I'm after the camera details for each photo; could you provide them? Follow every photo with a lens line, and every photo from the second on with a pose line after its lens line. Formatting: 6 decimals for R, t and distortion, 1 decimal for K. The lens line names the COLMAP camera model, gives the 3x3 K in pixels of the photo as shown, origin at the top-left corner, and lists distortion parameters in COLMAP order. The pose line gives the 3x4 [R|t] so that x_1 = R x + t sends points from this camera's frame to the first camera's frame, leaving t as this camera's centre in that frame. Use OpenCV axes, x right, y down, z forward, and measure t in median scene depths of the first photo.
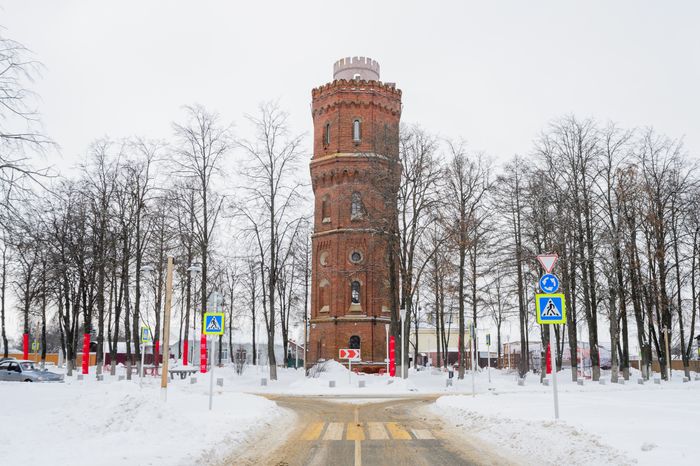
lens RADIAL K [[678.1, 0, 354.7], [0, 678.1, 230.5], [0, 0, 1]] dist [0.006176, 0.000000]
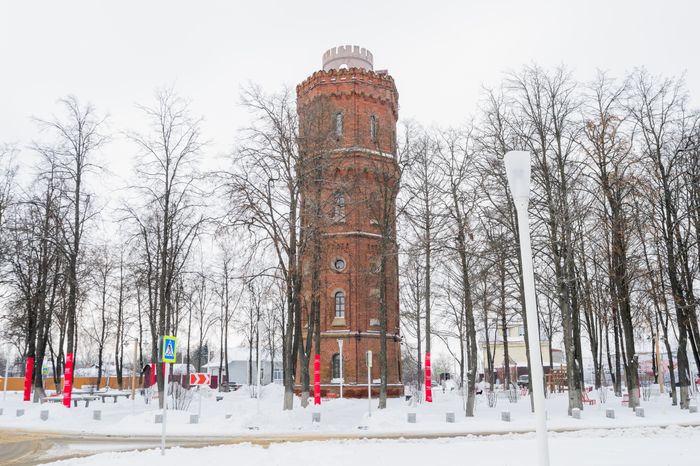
lens RADIAL K [[644.2, 0, 351.4], [0, 644.2, 236.1], [0, 0, 1]] dist [-0.016763, 0.000000]
pose [[0.977054, -0.061007, -0.204066, 0.186853], [0.056011, 0.997974, -0.030173, 0.027403], [0.205494, 0.018051, 0.978492, 0.171626]]
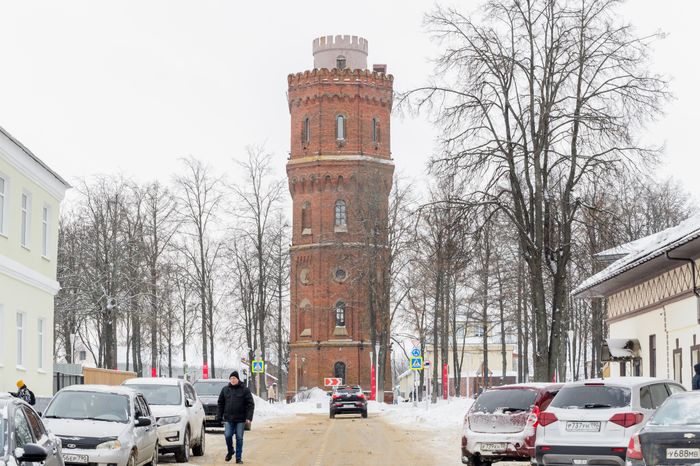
lens RADIAL K [[1433.3, 0, 350.8], [0, 1433.3, 230.8], [0, 0, 1]] dist [-0.260325, 0.000000]
pose [[0.999978, -0.006172, 0.002242, 0.011250], [0.005984, 0.997118, 0.075630, -0.156365], [-0.002702, -0.075615, 0.997133, -0.851450]]
